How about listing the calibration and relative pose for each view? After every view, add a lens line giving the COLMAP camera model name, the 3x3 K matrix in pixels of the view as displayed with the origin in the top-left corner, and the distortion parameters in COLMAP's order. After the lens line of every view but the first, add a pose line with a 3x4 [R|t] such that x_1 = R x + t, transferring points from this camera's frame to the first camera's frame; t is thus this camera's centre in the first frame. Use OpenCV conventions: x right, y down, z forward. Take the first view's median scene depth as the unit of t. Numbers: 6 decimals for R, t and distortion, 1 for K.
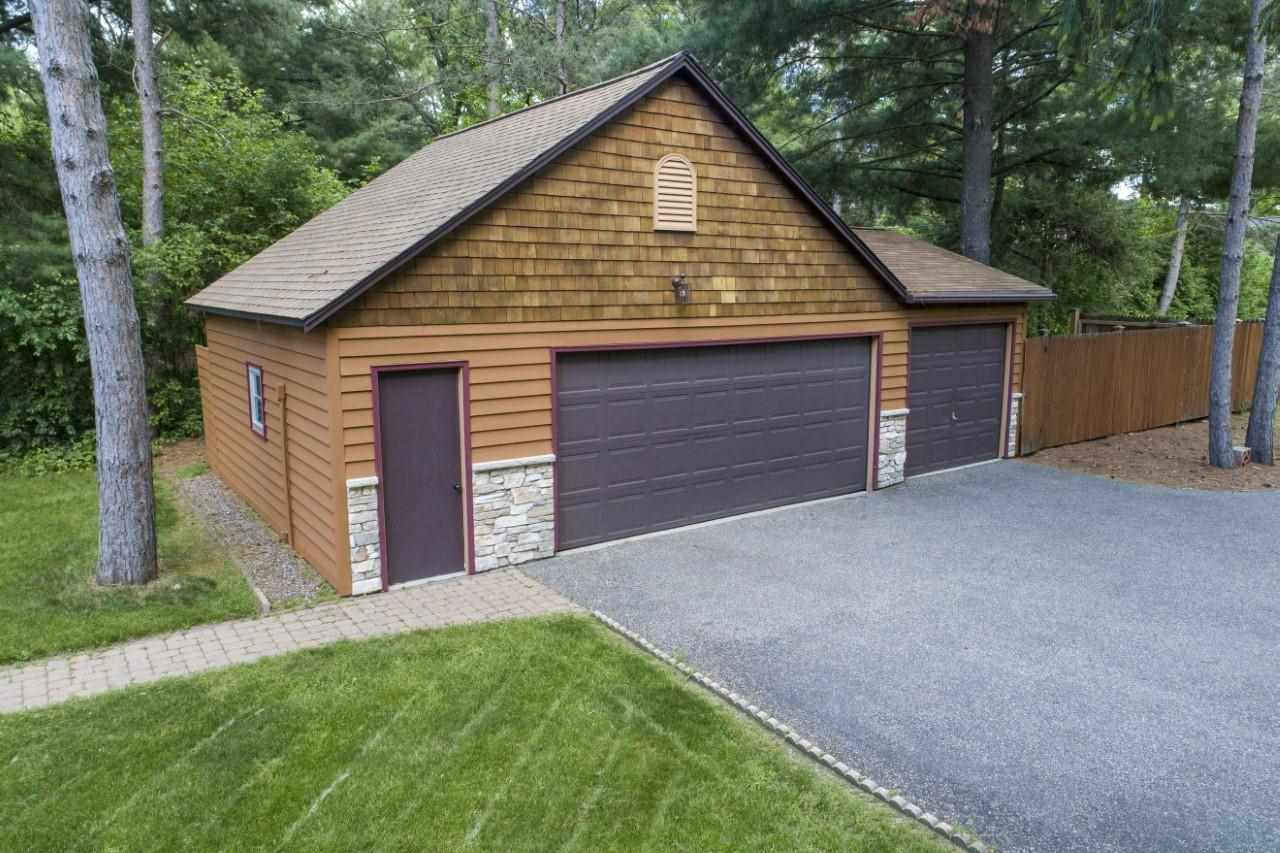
lens RADIAL K [[855.2, 0, 640.0], [0, 855.2, 426.5], [0, 0, 1]] dist [-0.001523, 0.000988]
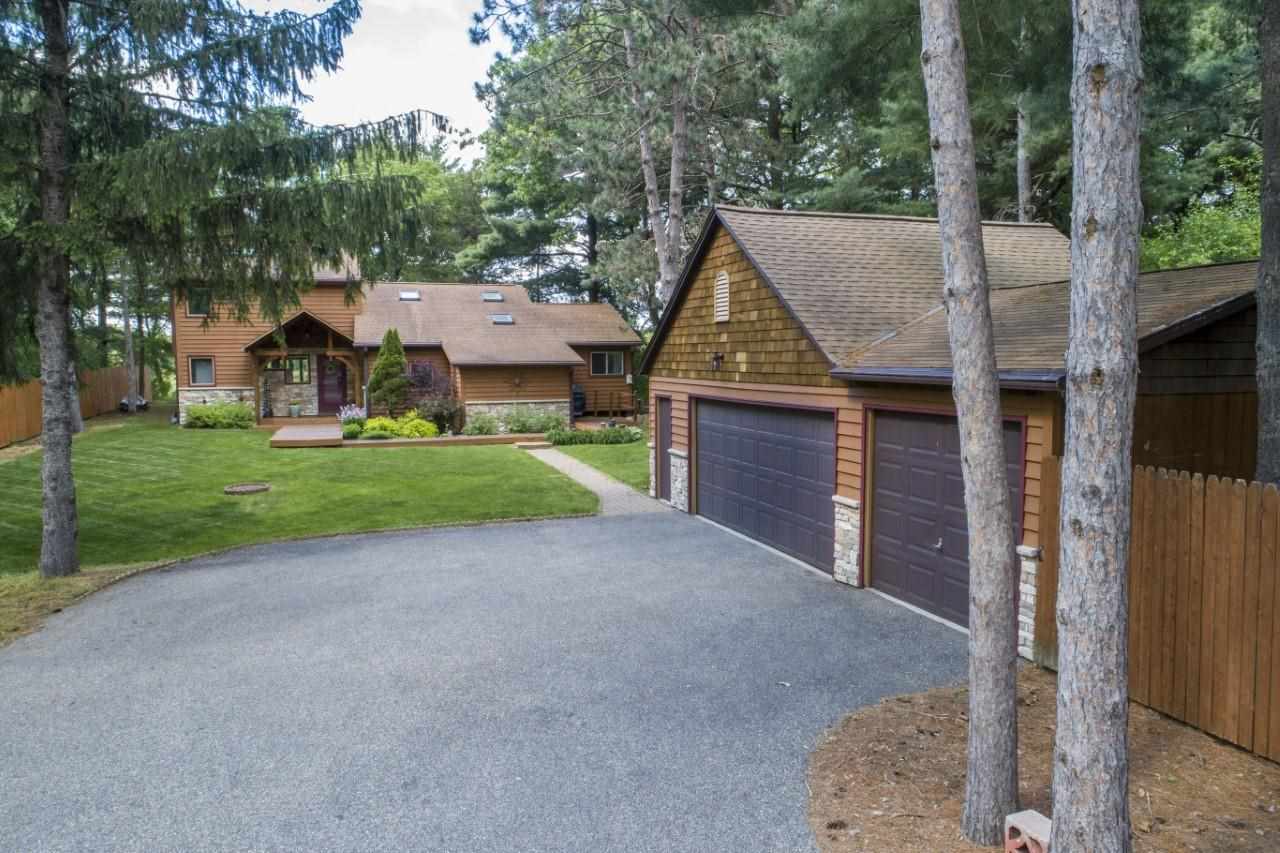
lens RADIAL K [[855.2, 0, 640.0], [0, 855.2, 426.5], [0, 0, 1]] dist [-0.001523, 0.000988]
pose [[-0.272417, 0.089101, -0.958045, 1.215055], [-0.136554, 0.982044, 0.130162, -0.181550], [0.952440, 0.166283, -0.255359, 1.029024]]
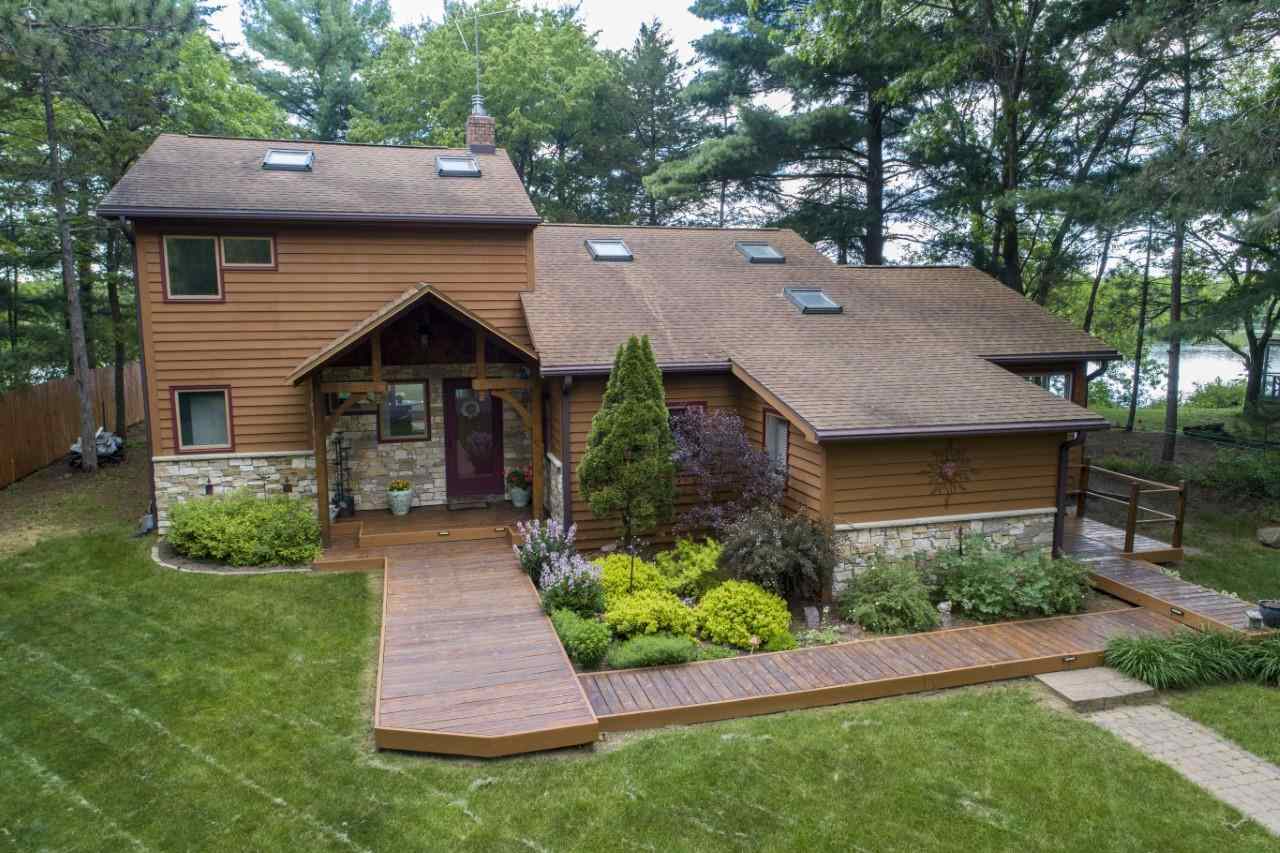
lens RADIAL K [[855.2, 0, 640.0], [0, 855.2, 426.5], [0, 0, 1]] dist [-0.001523, 0.000988]
pose [[-0.320771, 0.144858, -0.936014, -0.735814], [-0.139617, 0.970209, 0.197996, -0.112760], [0.936810, 0.194195, -0.290990, -0.633843]]
